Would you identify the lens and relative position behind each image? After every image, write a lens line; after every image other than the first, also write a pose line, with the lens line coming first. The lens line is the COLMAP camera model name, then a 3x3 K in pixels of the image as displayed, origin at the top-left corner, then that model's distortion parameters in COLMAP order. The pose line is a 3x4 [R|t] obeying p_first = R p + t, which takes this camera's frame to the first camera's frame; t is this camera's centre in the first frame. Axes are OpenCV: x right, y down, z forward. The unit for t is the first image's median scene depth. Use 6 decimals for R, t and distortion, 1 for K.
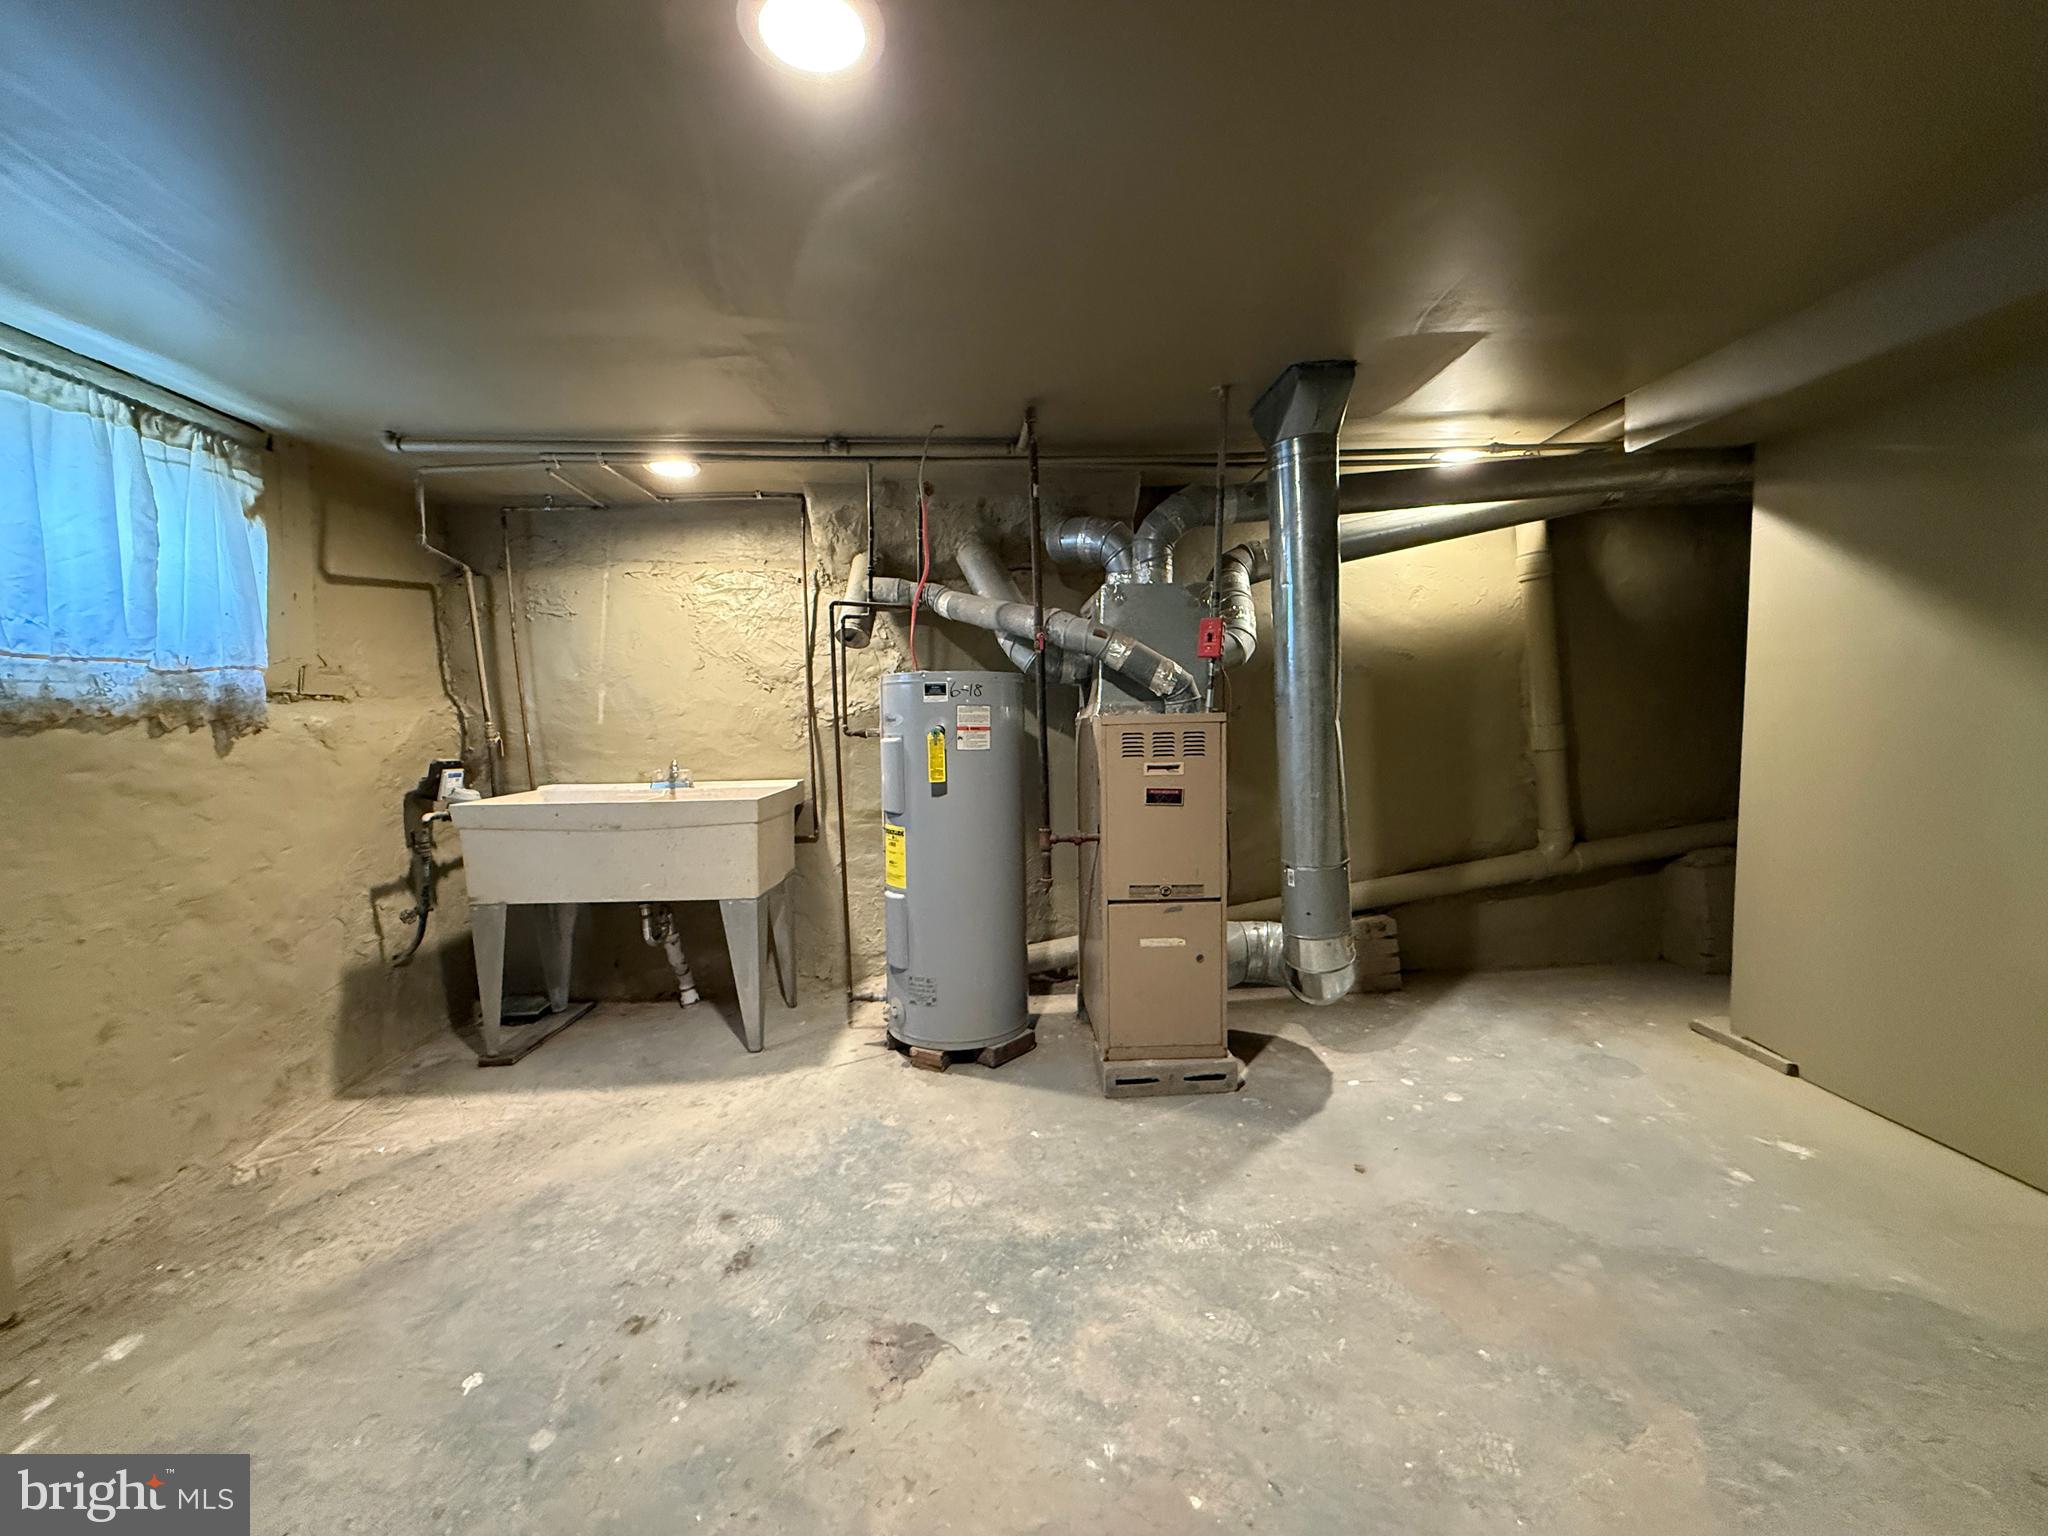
lens RADIAL K [[814.5, 0, 1023.9], [0, 814.5, 764.4], [0, 0, 1]] dist [0.001382, -0.000688]
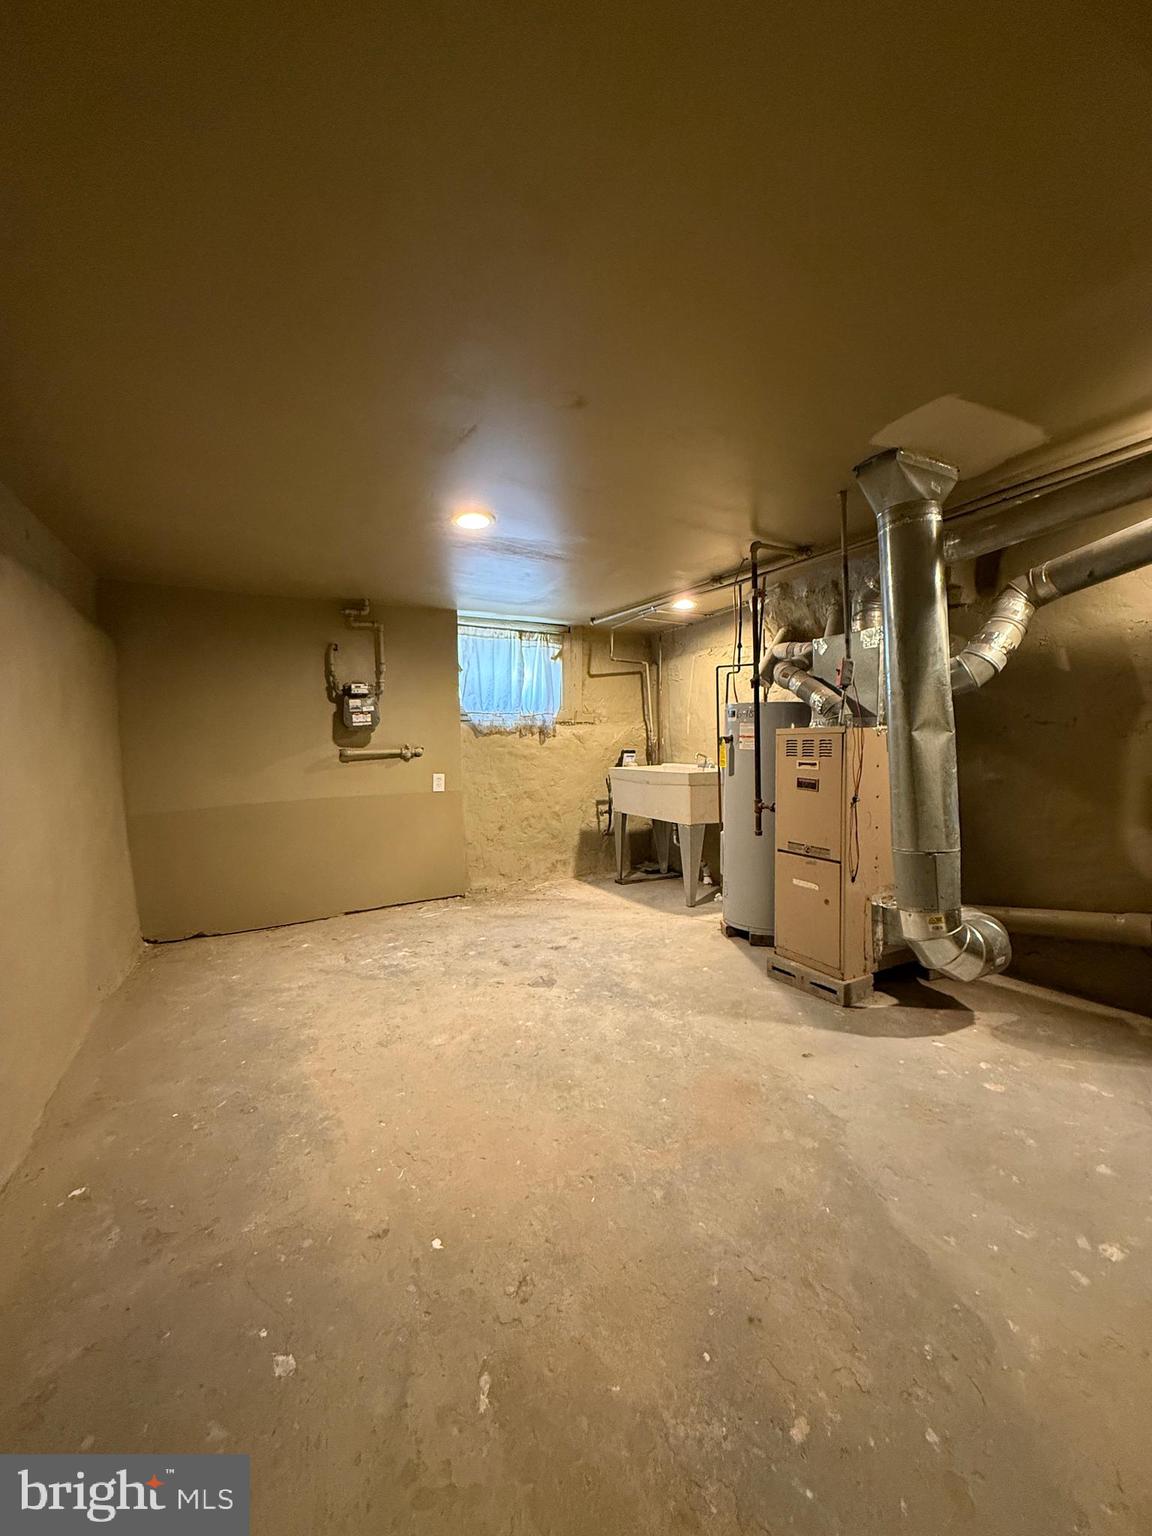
lens RADIAL K [[610.9, 0, 574.4], [0, 610.9, 755.7], [0, 0, 1]] dist [0.001382, -0.000688]
pose [[0.441862, 0.034372, -0.896424, 0.967467], [-0.046183, 0.998812, 0.015534, -0.008892], [0.895893, 0.034536, 0.442925, 0.141150]]
